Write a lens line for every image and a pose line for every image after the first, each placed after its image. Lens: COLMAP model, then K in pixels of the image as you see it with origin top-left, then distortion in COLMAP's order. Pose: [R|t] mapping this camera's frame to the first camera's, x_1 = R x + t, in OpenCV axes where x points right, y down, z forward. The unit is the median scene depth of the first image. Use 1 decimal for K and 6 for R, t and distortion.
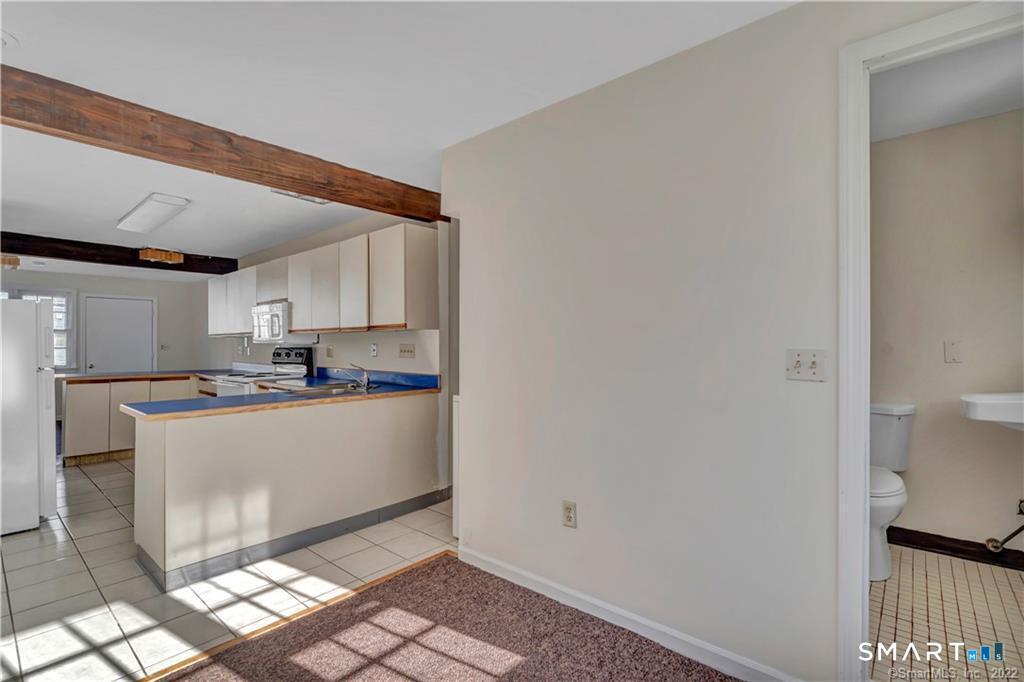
lens RADIAL K [[472.8, 0, 519.7], [0, 472.8, 330.7], [0, 0, 1]] dist [-0.009782, 0.004177]
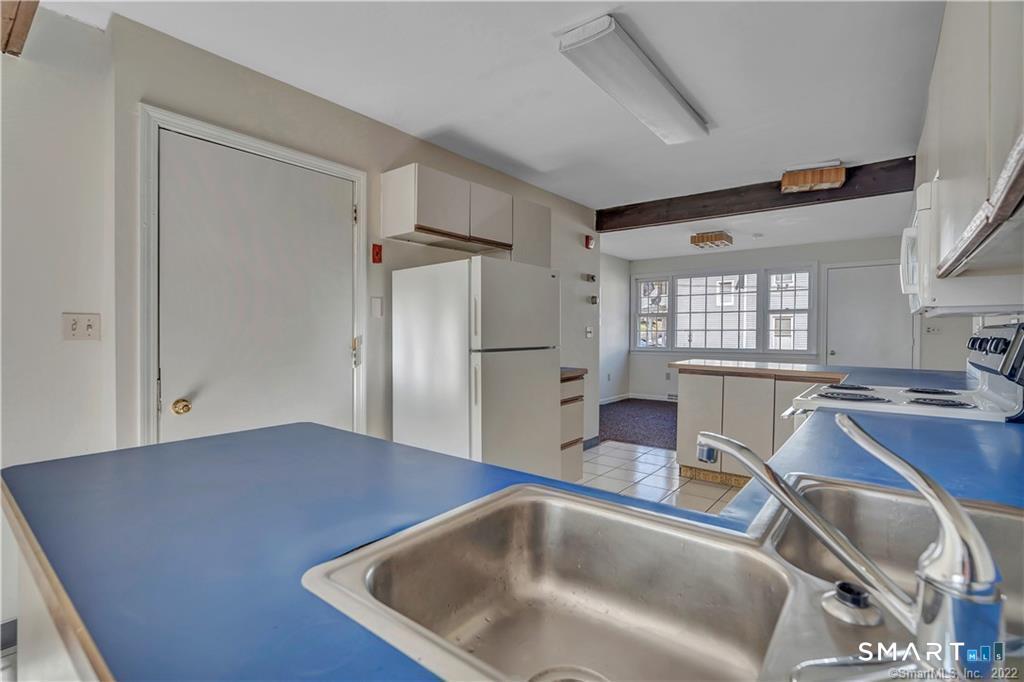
lens RADIAL K [[472.8, 0, 514.7], [0, 472.8, 340.2], [0, 0, 1]] dist [-0.009782, 0.004177]
pose [[0.029656, 0.020420, -0.999352, -0.163437], [0.029475, 0.999339, 0.021294, 0.029897], [0.999125, -0.030087, 0.029035, 0.641861]]
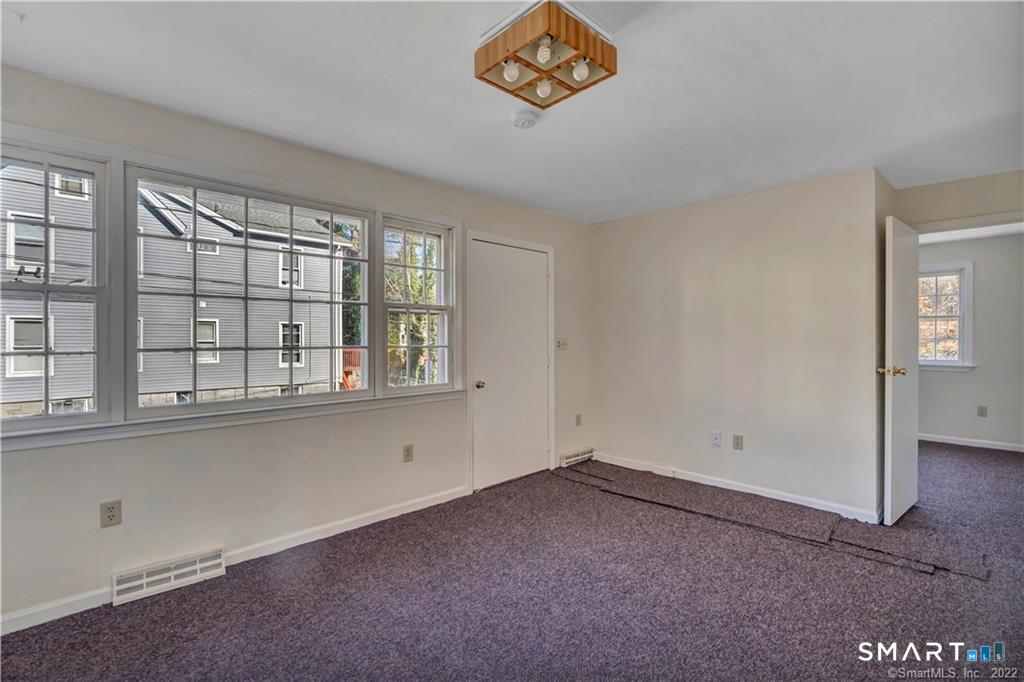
lens RADIAL K [[472.8, 0, 504.7], [0, 472.8, 340.9], [0, 0, 1]] dist [-0.009782, 0.004177]
pose [[0.993809, 0.004145, -0.111023, -1.266218], [-0.000490, 0.999458, 0.032929, 0.021935], [0.111099, -0.032671, 0.993272, 0.800059]]
